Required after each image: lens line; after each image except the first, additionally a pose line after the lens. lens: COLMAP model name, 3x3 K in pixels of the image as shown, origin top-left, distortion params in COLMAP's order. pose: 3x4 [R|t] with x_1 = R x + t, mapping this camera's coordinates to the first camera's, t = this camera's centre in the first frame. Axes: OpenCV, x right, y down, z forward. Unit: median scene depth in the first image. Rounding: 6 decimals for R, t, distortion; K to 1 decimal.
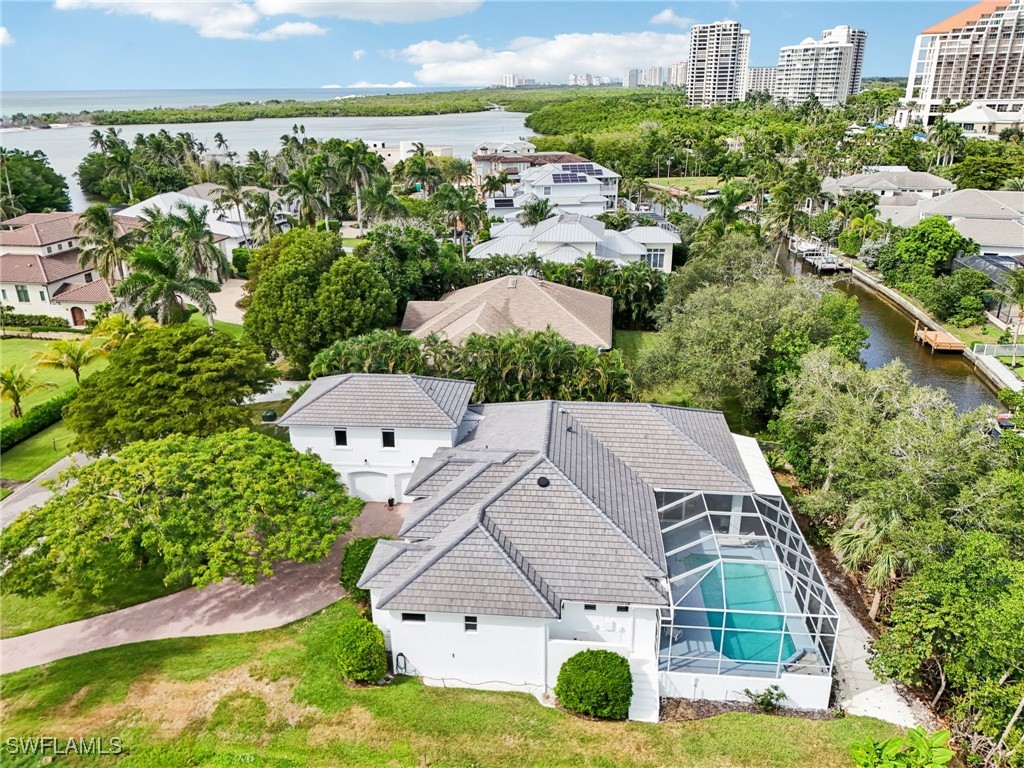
lens RADIAL K [[751.5, 0, 512.0], [0, 751.5, 384.0], [0, 0, 1]] dist [0.062567, -0.059949]
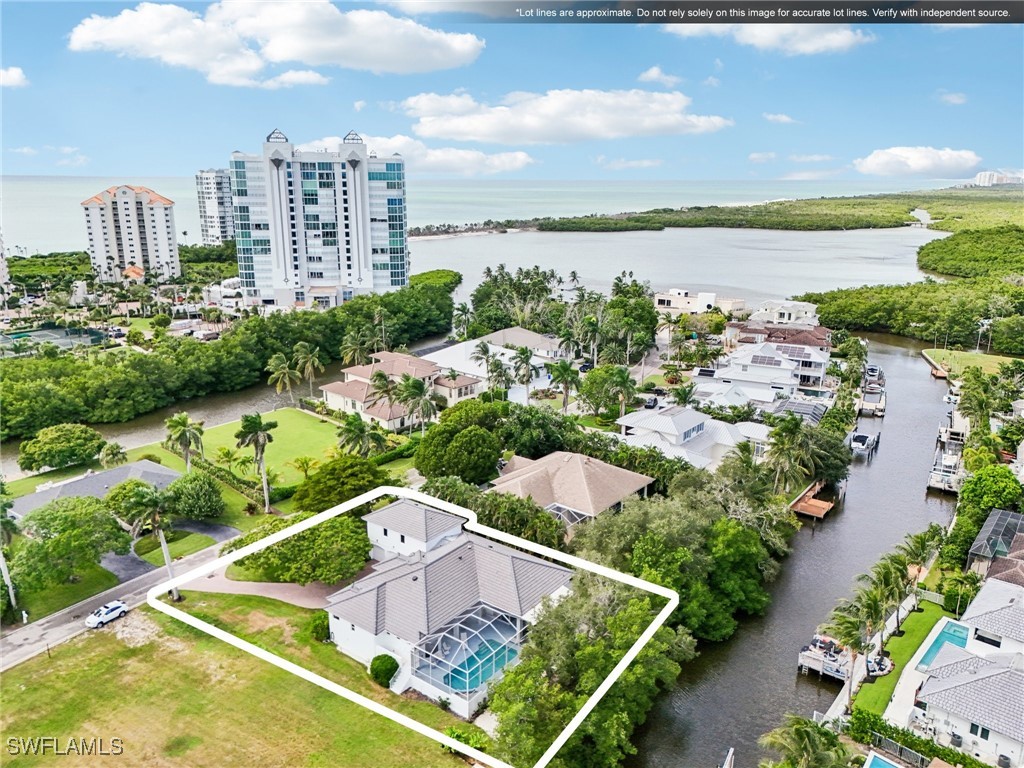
lens RADIAL K [[751.5, 0, 512.0], [0, 751.5, 384.0], [0, 0, 1]] dist [0.062567, -0.059949]
pose [[0.852196, 0.147696, -0.501944, 1.261780], [-0.202021, 0.977821, -0.055268, -0.340102], [0.482649, 0.148502, 0.863132, -0.784946]]
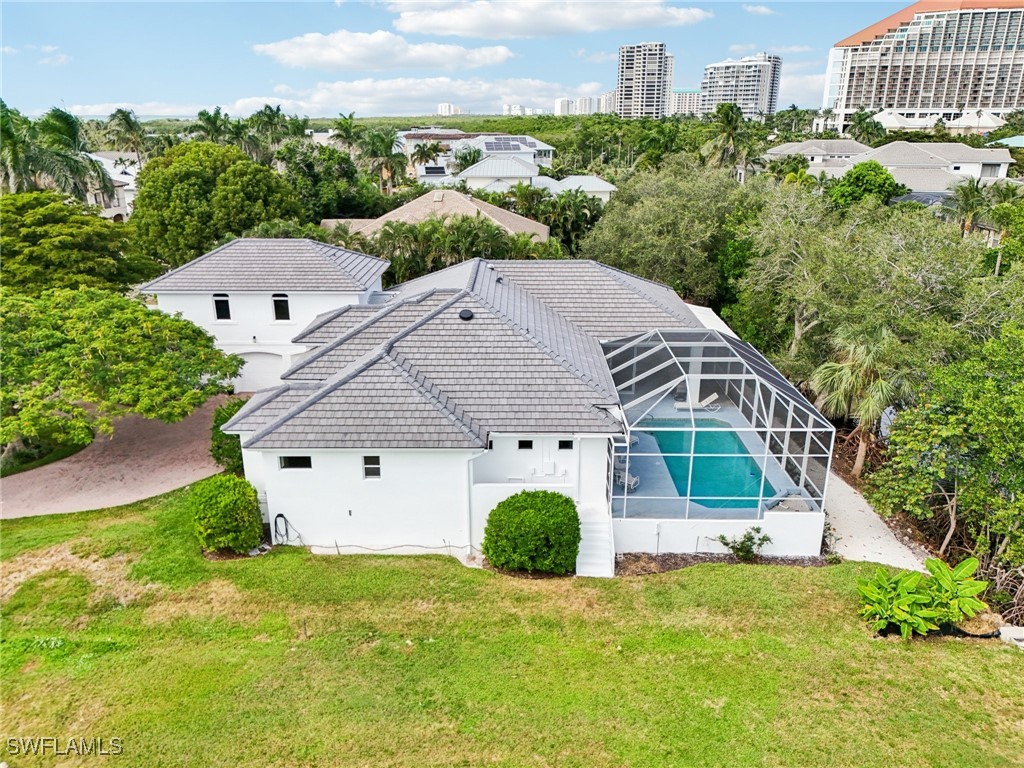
lens RADIAL K [[738.1, 0, 520.0], [0, 738.1, 379.4], [0, 0, 1]] dist [0.068806, -0.067903]
pose [[0.995807, -0.017107, 0.089866, 0.026508], [0.020339, 0.999174, -0.035181, 0.229777], [-0.089190, 0.036861, 0.995332, 0.206767]]
